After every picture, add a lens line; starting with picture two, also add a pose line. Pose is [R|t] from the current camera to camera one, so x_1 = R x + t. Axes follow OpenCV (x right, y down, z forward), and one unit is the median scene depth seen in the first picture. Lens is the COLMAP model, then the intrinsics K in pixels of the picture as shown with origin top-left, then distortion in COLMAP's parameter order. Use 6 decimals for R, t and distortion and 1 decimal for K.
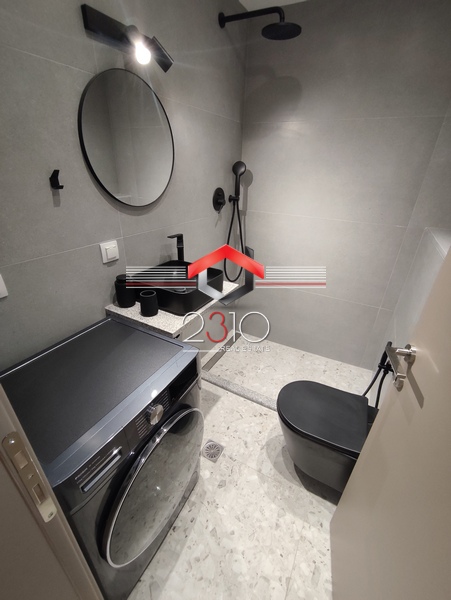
lens RADIAL K [[268.0, 0, 219.6], [0, 268.0, 304.5], [0, 0, 1]] dist [-0.007697, 0.006919]
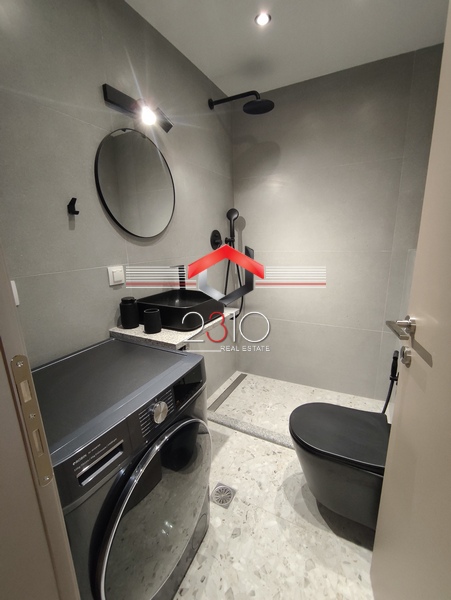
lens RADIAL K [[268.0, 0, 219.7], [0, 268.0, 302.9], [0, 0, 1]] dist [-0.007697, 0.006919]
pose [[0.998461, -0.055455, -0.000346, -0.002369], [0.053761, 0.969450, -0.239324, 0.156889], [0.013607, 0.238937, 0.970940, -0.006940]]
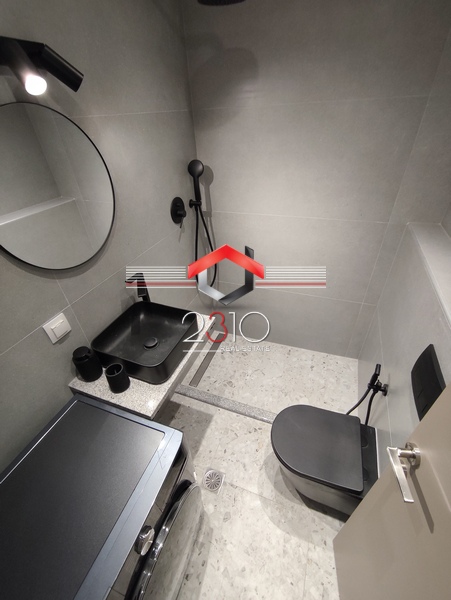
lens RADIAL K [[268.0, 0, 220.7], [0, 268.0, 306.8], [0, 0, 1]] dist [-0.007697, 0.006919]
pose [[0.986602, -0.151249, 0.061156, 0.043310], [0.139403, 0.976290, 0.165607, -0.277669], [-0.084754, -0.154863, 0.984294, 0.120119]]
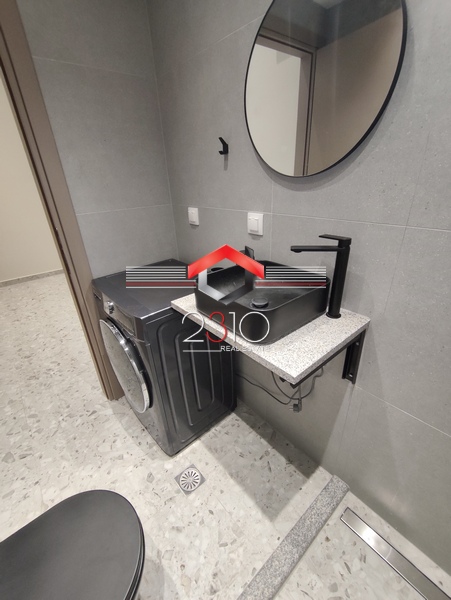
lens RADIAL K [[268.0, 0, 226.6], [0, 268.0, 303.3], [0, 0, 1]] dist [-0.007697, 0.006919]
pose [[-0.335903, 0.390882, -0.856960, 0.468156], [-0.416963, 0.754109, 0.507406, -0.356734], [0.844577, 0.527760, -0.090324, 0.967058]]
